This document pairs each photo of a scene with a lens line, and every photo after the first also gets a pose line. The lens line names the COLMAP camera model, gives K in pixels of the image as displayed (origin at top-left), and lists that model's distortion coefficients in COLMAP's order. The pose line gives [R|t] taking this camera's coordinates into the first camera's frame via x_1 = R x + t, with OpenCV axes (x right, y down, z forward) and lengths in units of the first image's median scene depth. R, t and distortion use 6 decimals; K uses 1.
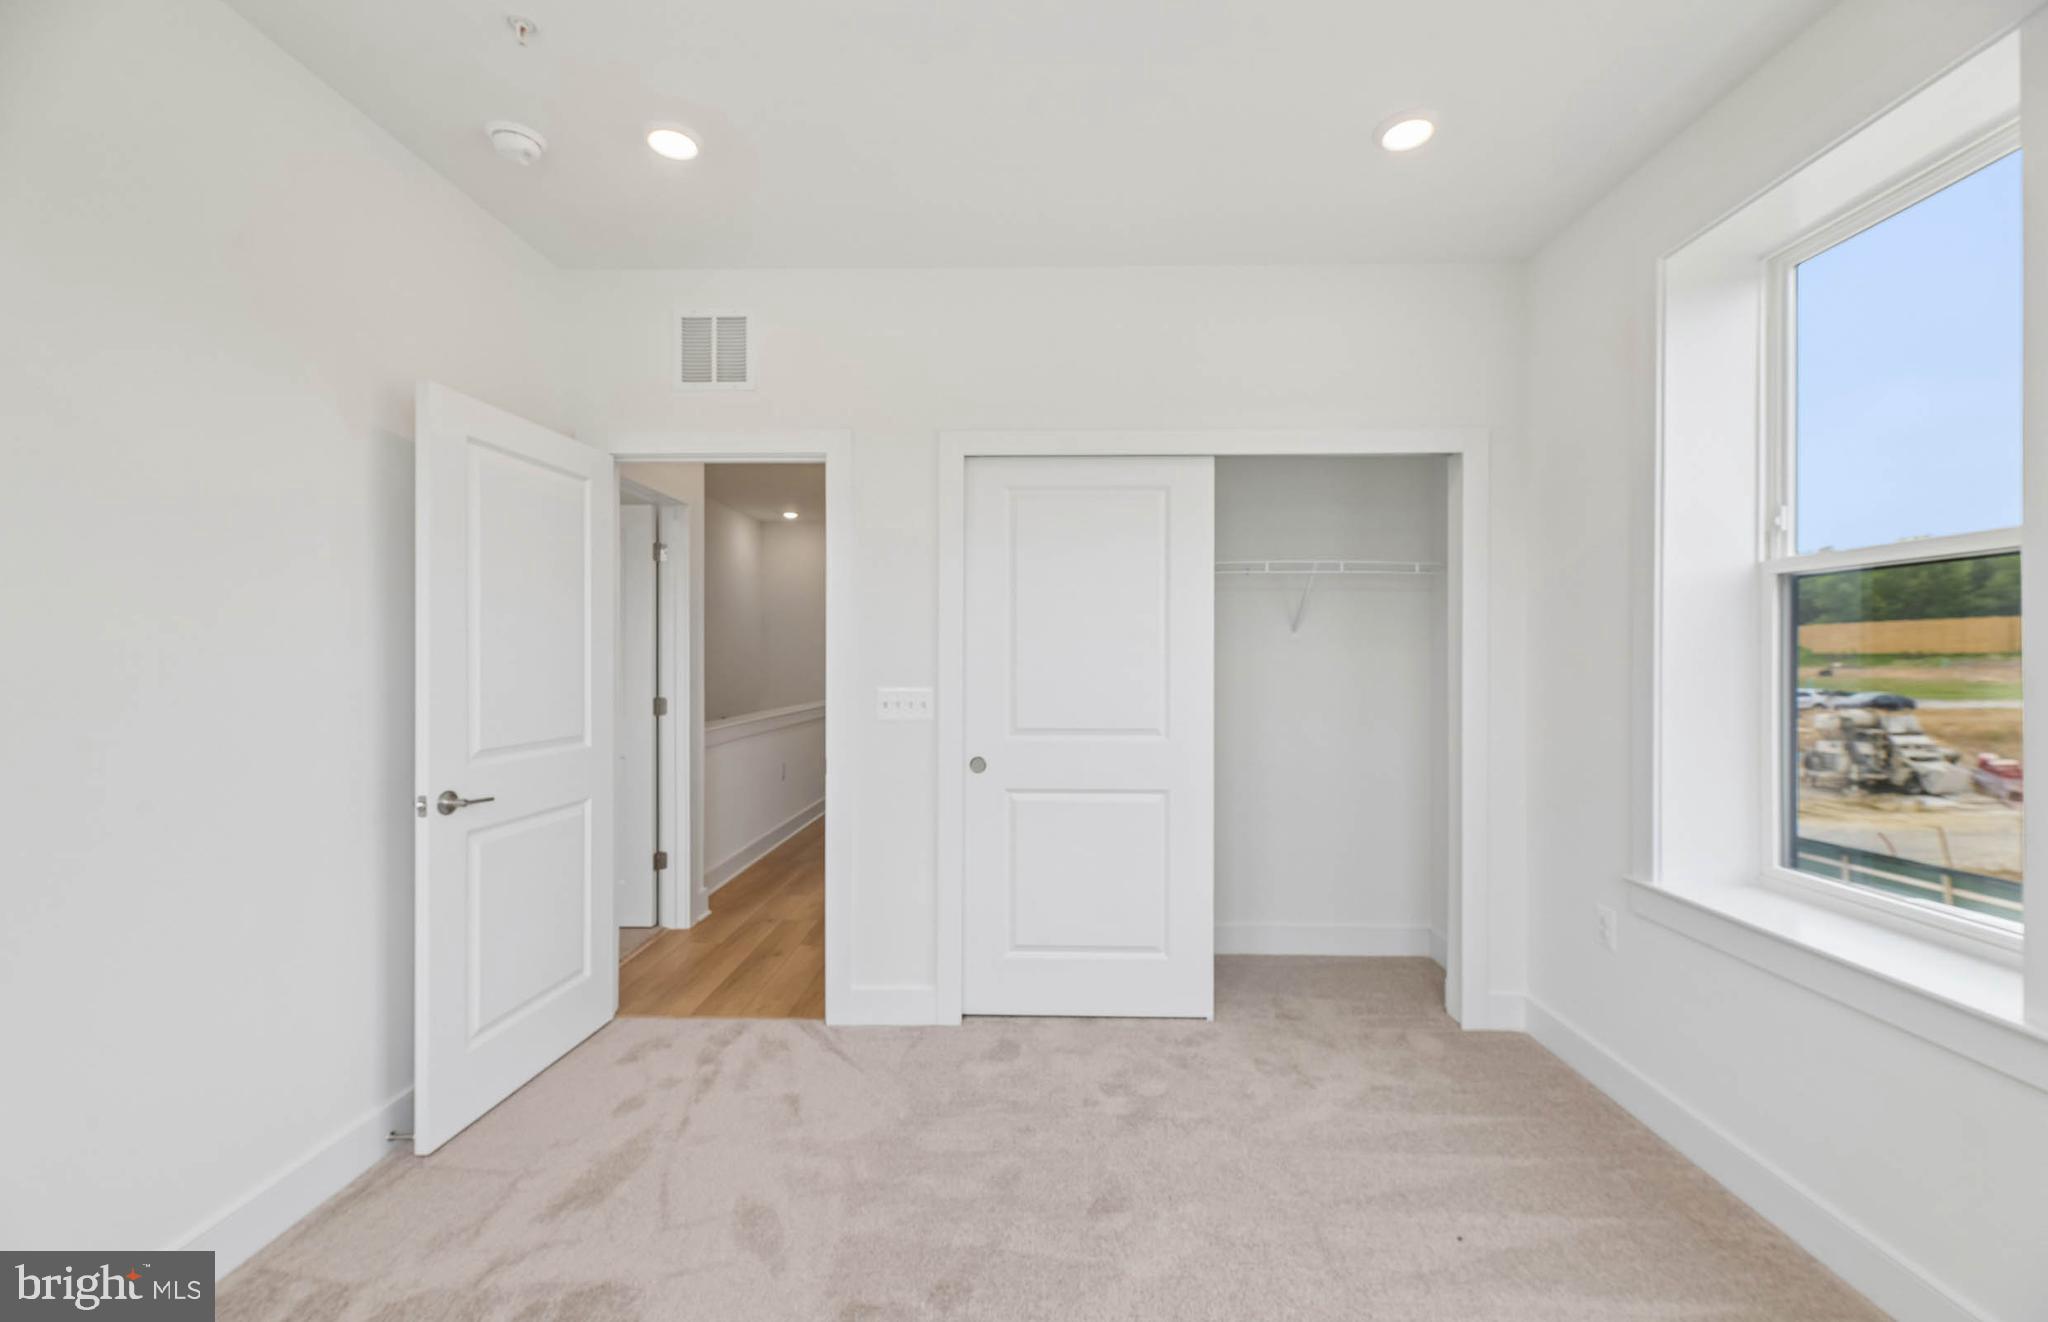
lens RADIAL K [[835.9, 0, 1037.7], [0, 835.9, 653.6], [0, 0, 1]] dist [0.012780, -0.002650]
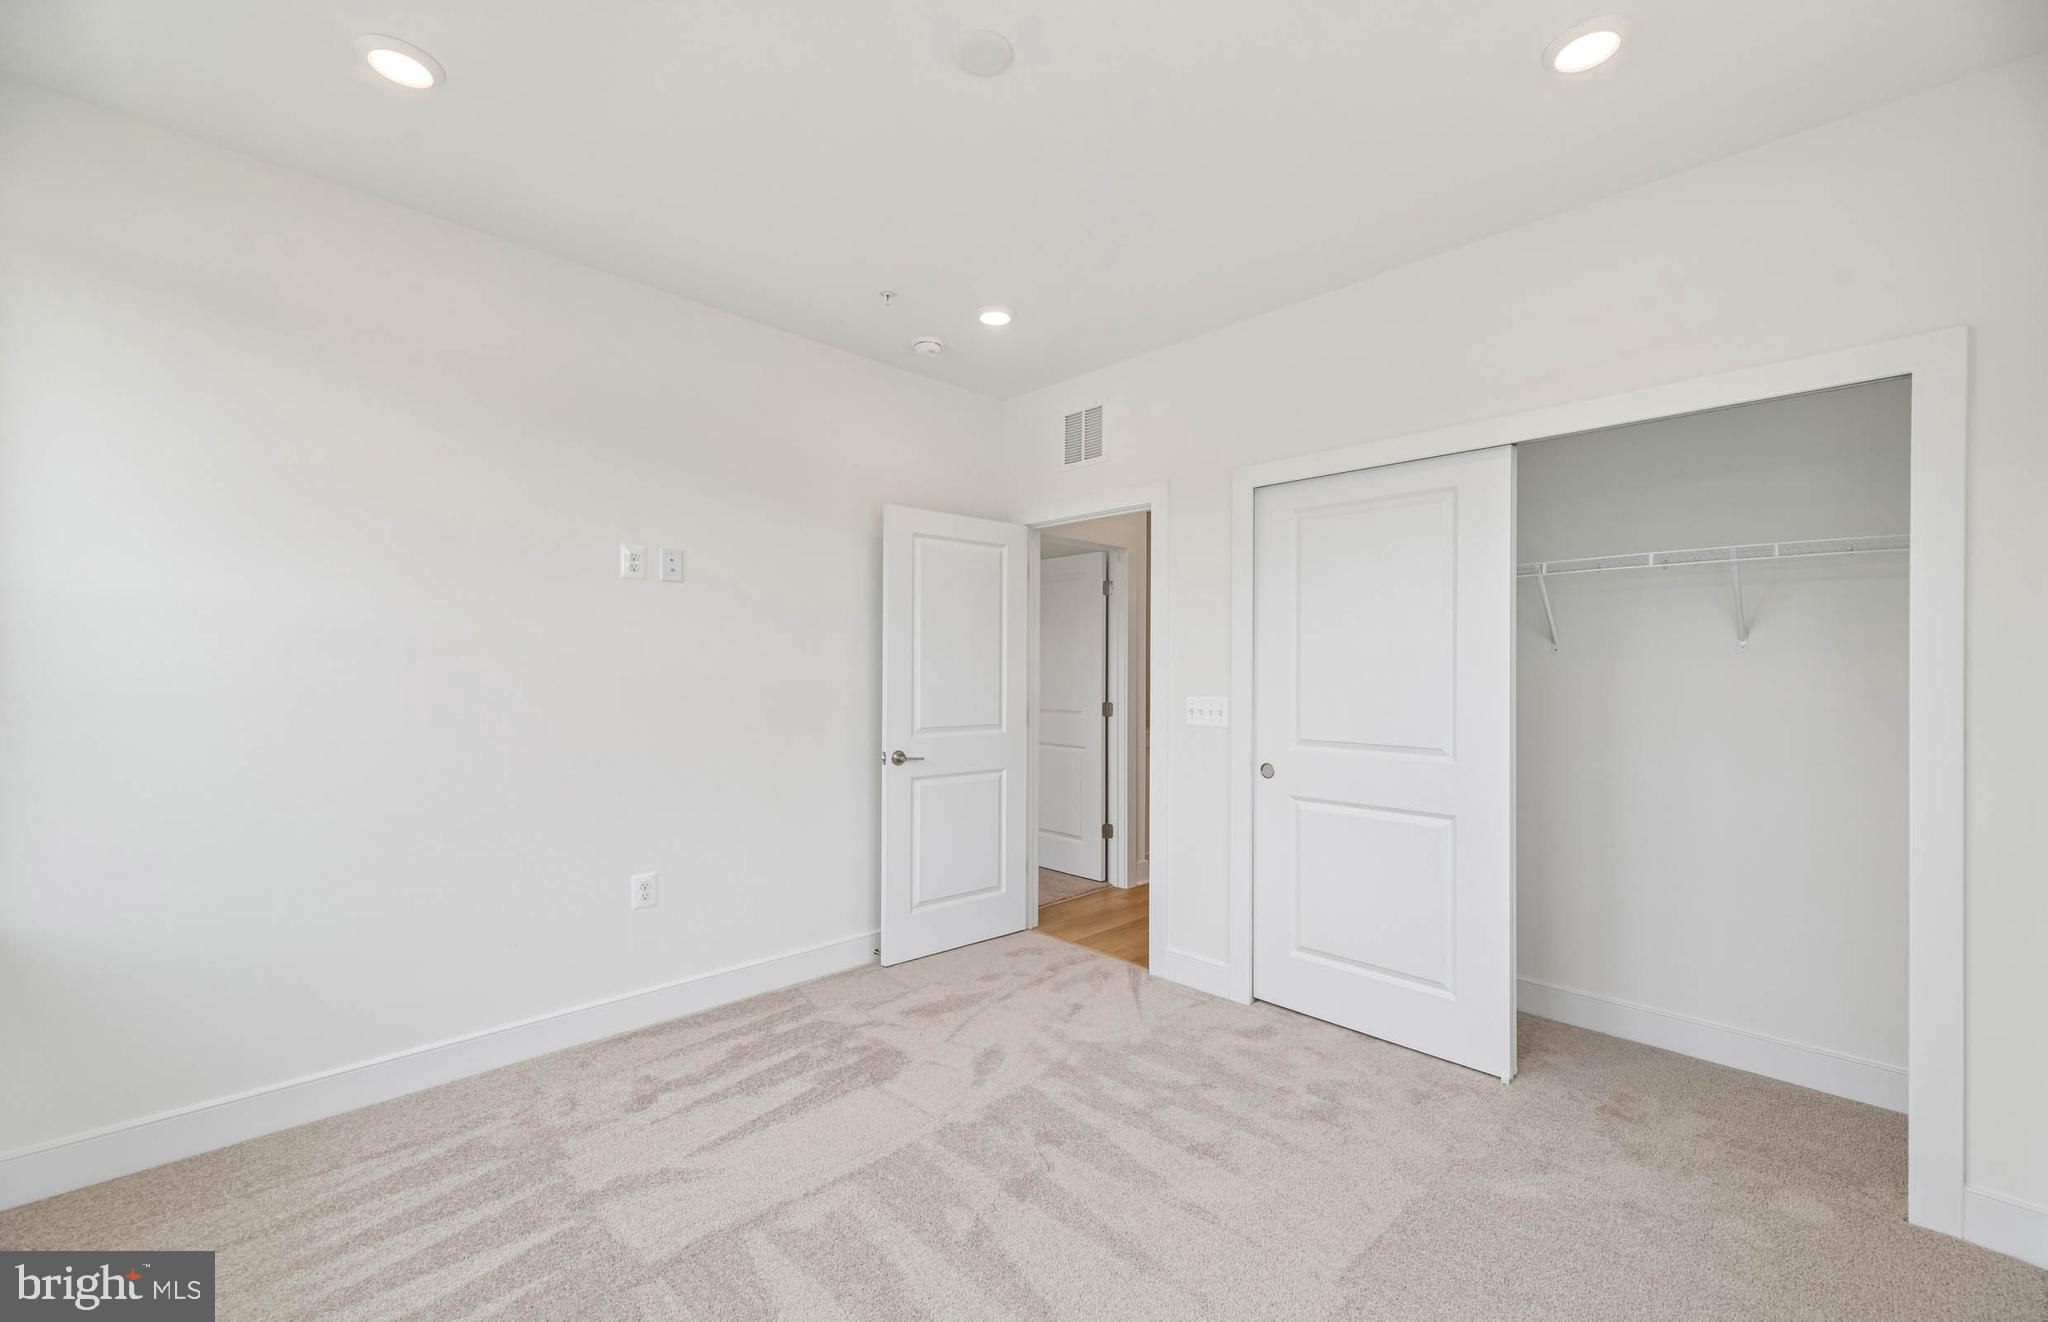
lens RADIAL K [[835.9, 0, 1010.0], [0, 835.9, 662.9], [0, 0, 1]] dist [0.012780, -0.002650]
pose [[0.705163, -0.002902, -0.709039, 0.490003], [-0.002048, 0.999979, -0.006130, 0.000975], [0.709042, 0.005775, 0.705143, -0.000895]]
